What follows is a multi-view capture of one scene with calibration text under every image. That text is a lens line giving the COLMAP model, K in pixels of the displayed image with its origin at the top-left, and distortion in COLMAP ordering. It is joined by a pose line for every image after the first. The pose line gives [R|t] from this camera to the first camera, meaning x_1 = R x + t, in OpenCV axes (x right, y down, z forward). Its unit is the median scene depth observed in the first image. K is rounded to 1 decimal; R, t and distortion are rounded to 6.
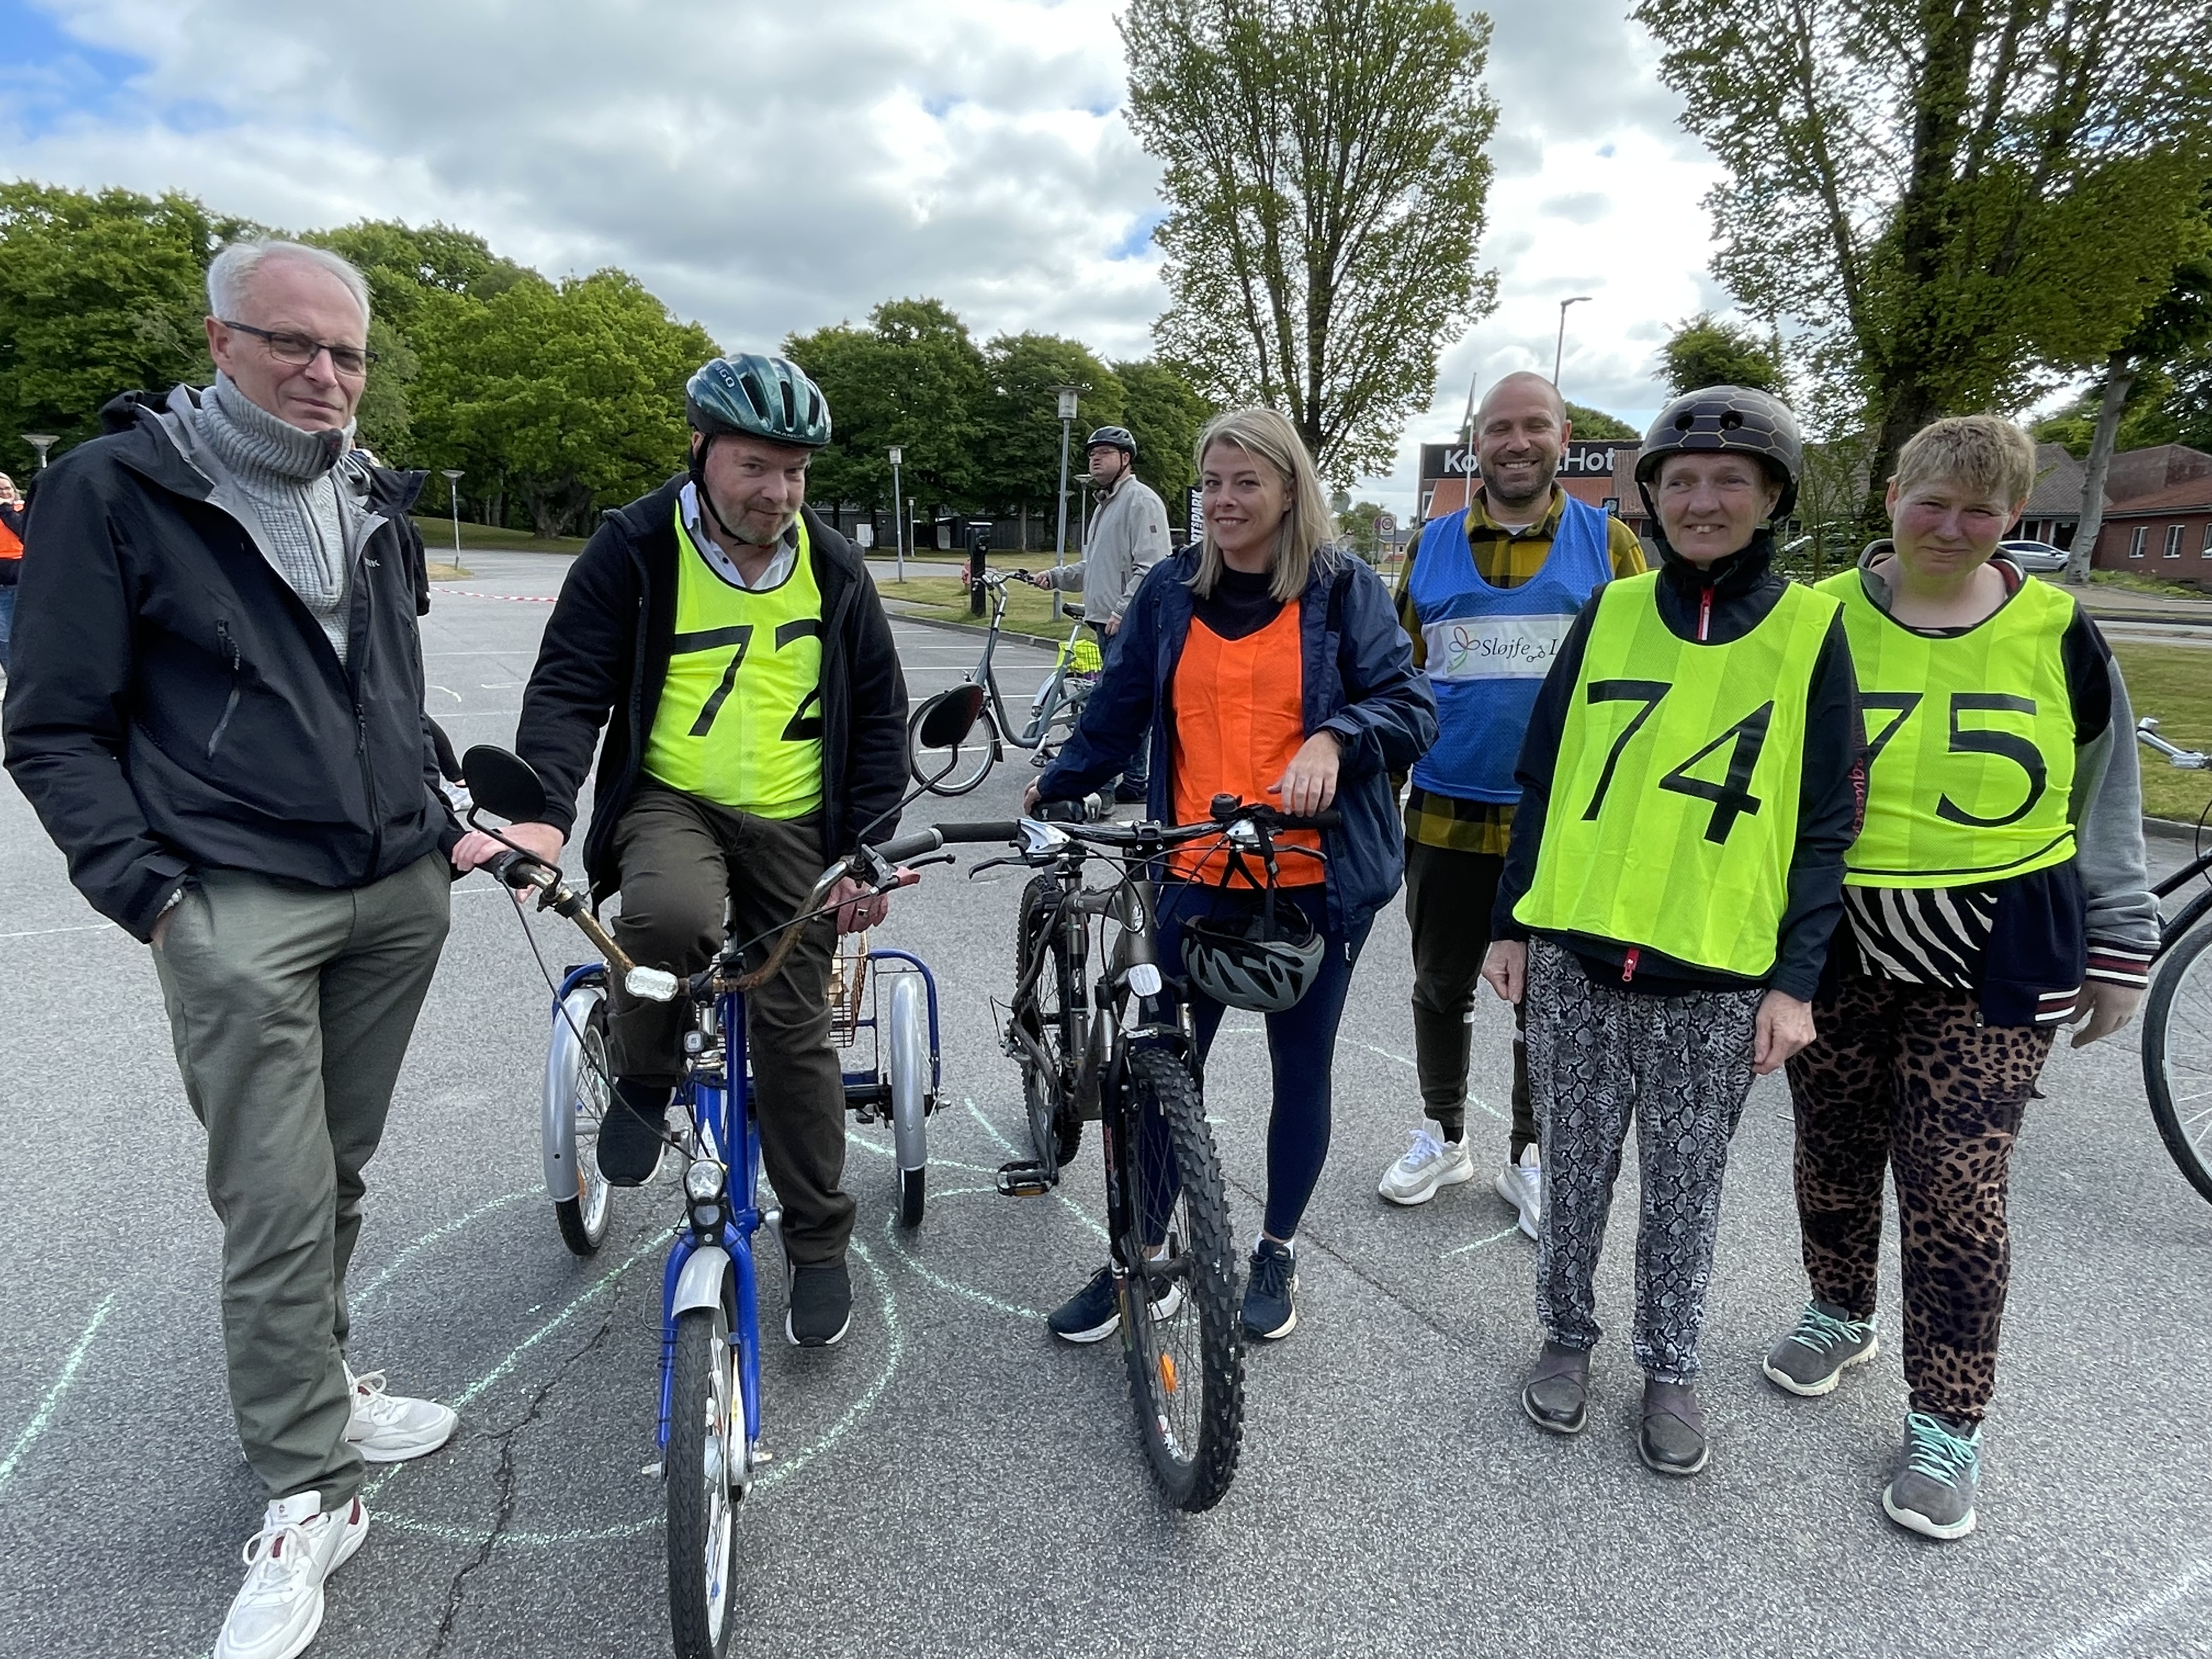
lens RADIAL K [[1319.9, 0, 1091.1], [0, 1319.9, 828.7], [0, 0, 1]] dist [-0.001289, -0.003489]
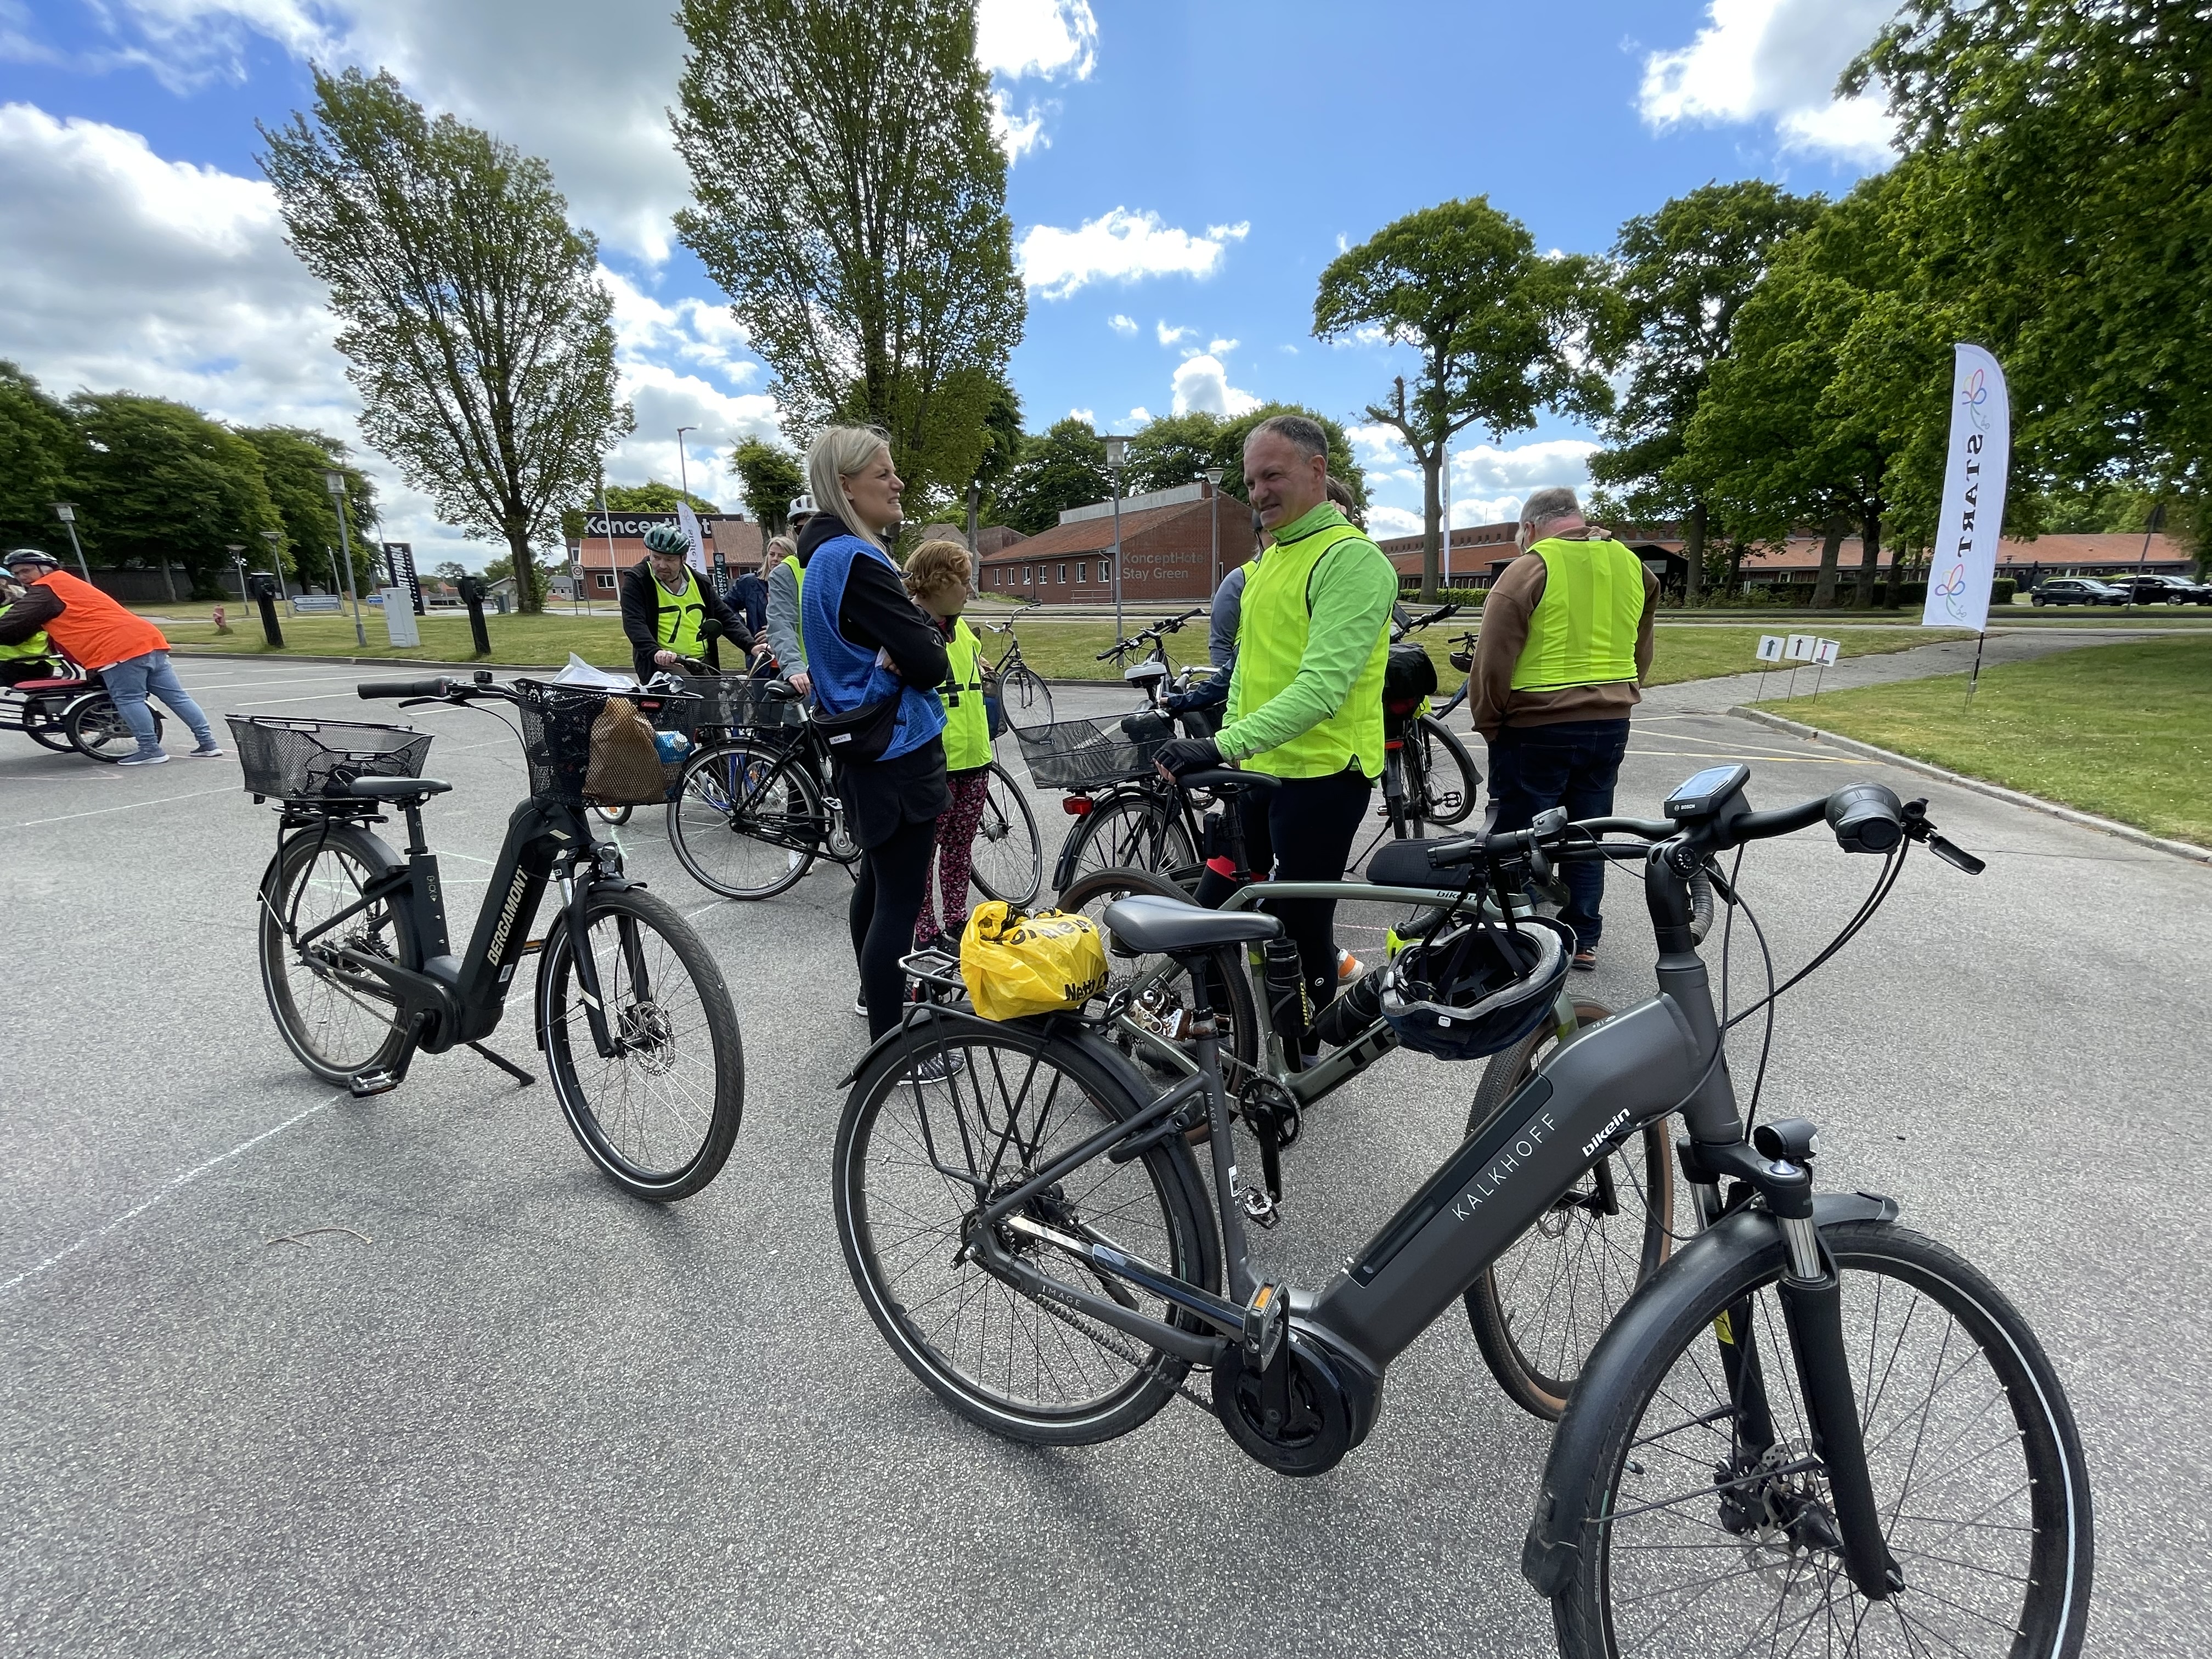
lens RADIAL K [[890.7, 0, 1108.6], [0, 890.7, 833.2], [0, 0, 1]] dist [-0.010964, 0.001242]
pose [[0.712359, -0.205249, 0.671131, -0.041414], [0.163883, 0.978490, 0.125297, 0.013689], [-0.682413, 0.020730, 0.730673, -0.057513]]
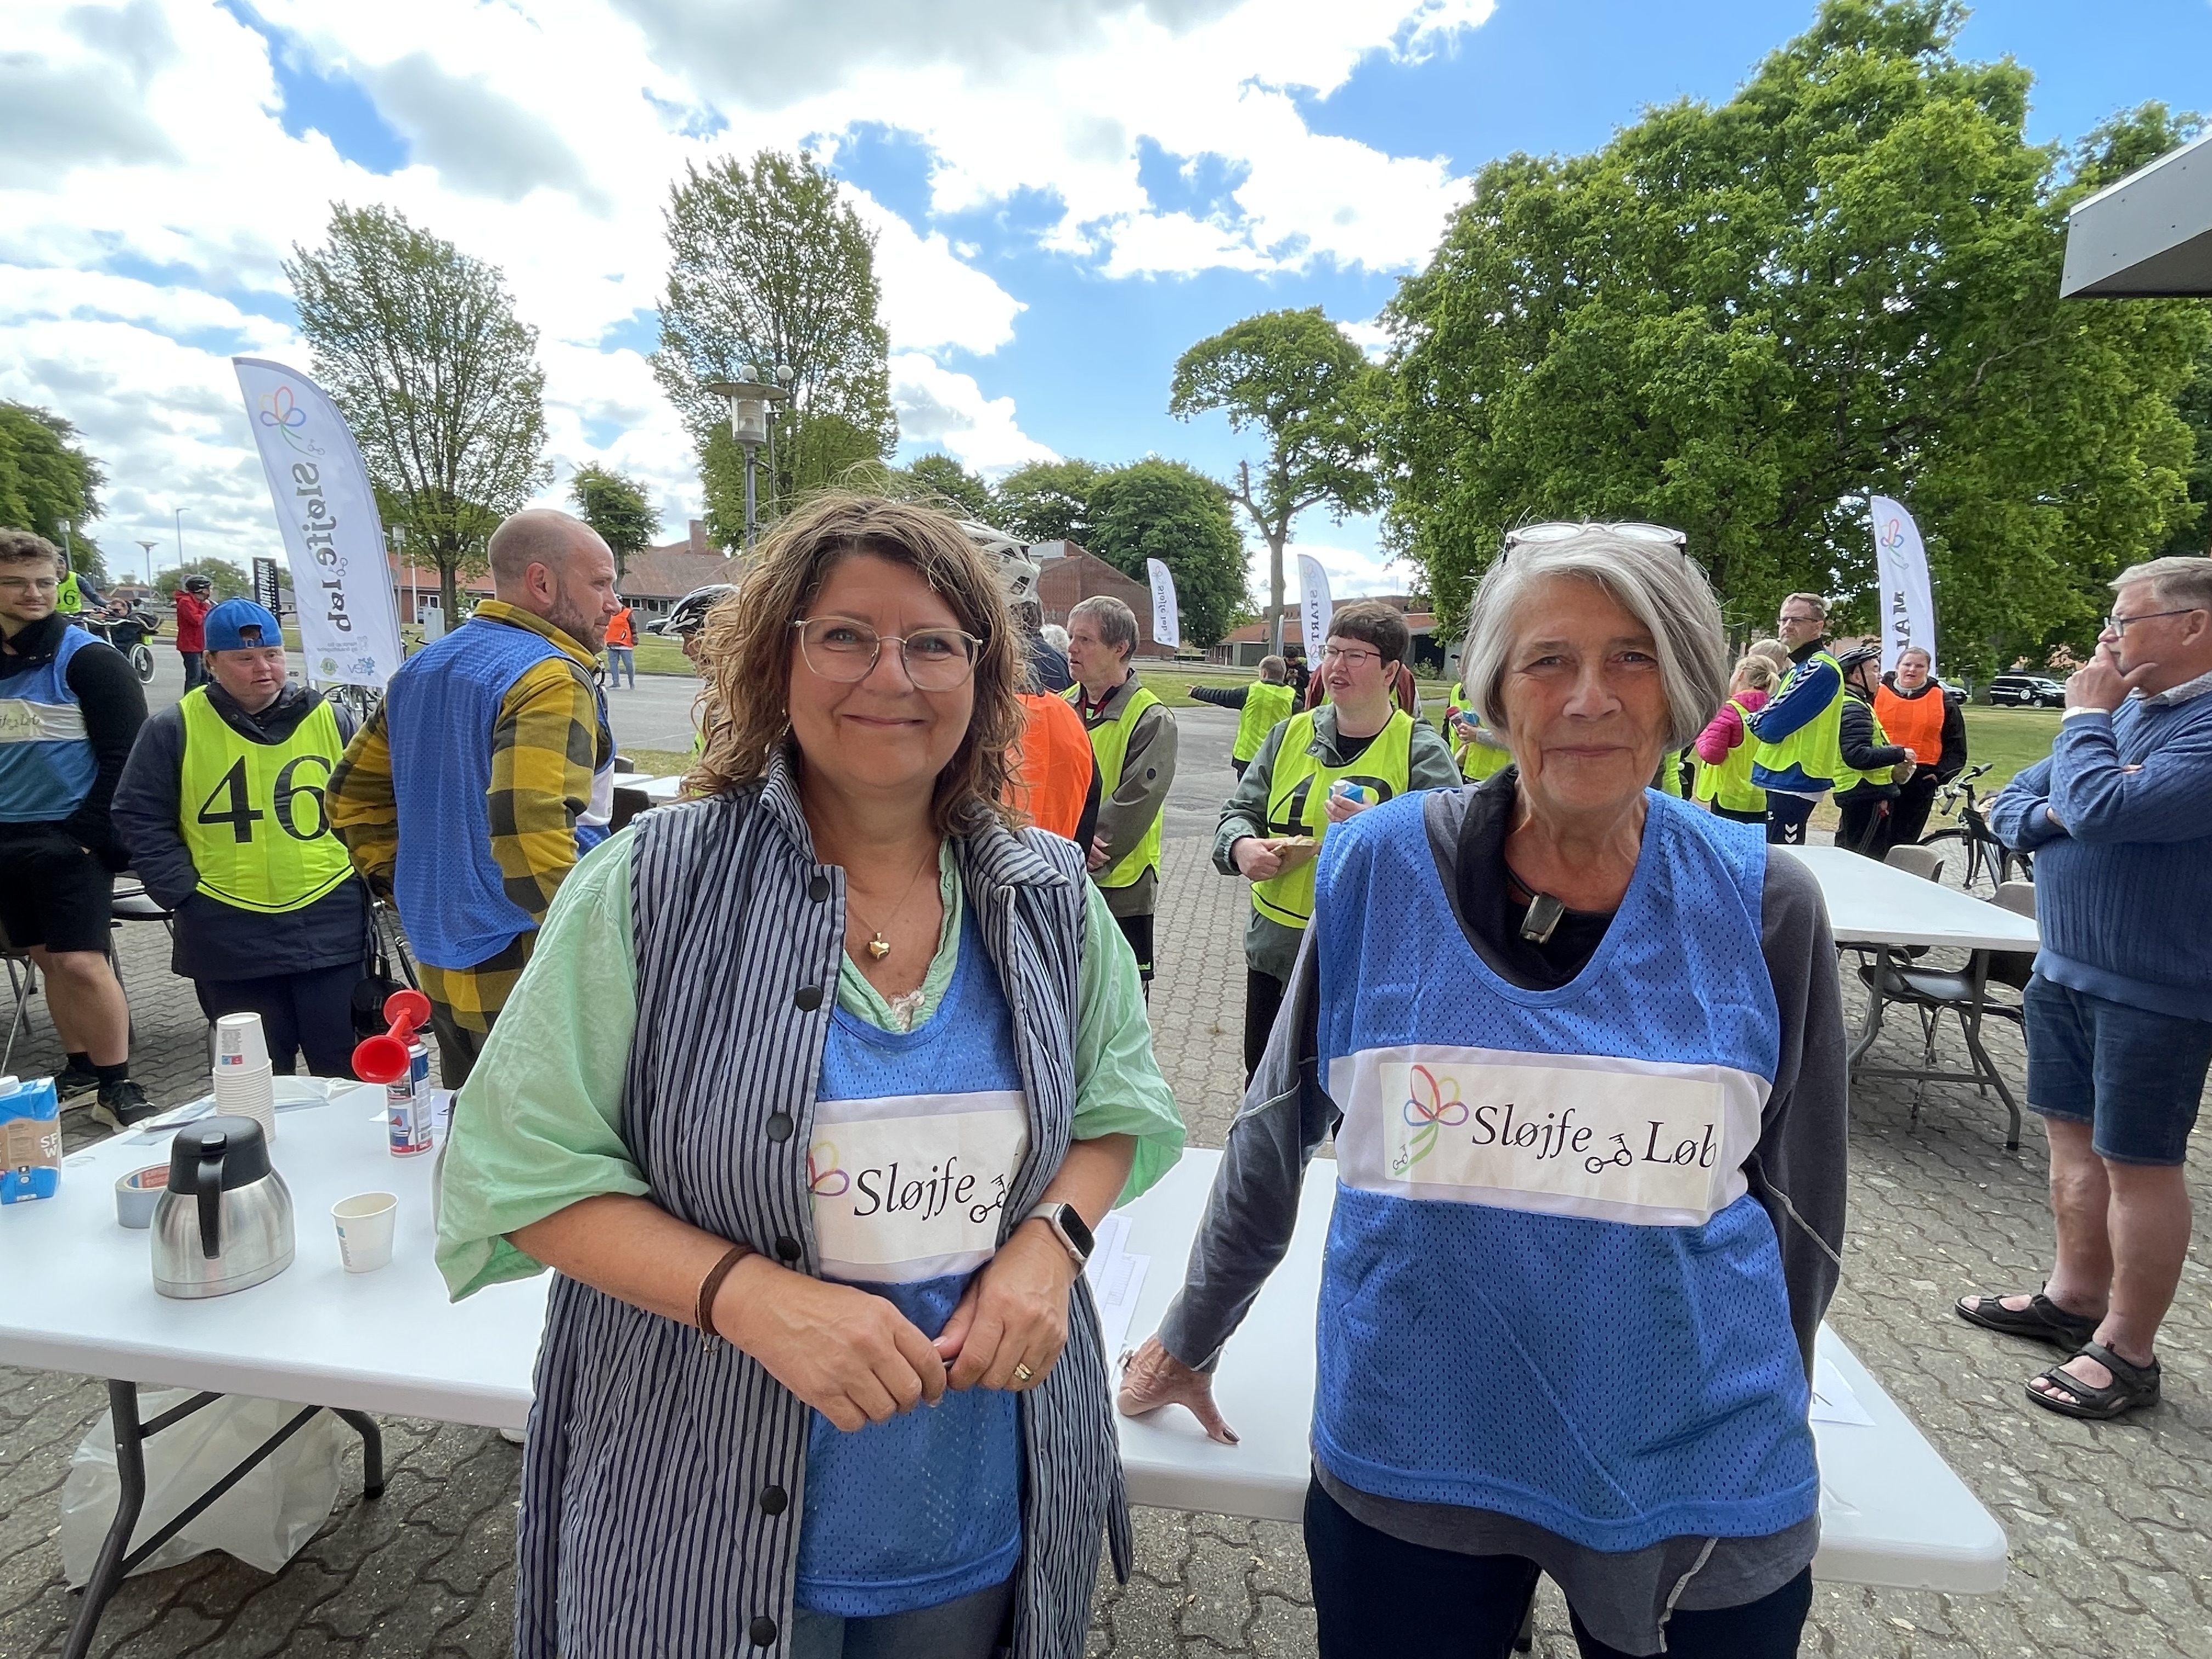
lens RADIAL K [[1152.4, 0, 1108.6], [0, 1152.4, 838.0], [0, 0, 1]] dist [-0.009699, 0.000201]
pose [[0.630538, -0.113908, 0.767754, -0.209114], [0.127199, 0.990964, 0.042559, 0.051324], [-0.765665, 0.070822, 0.639329, -0.240953]]
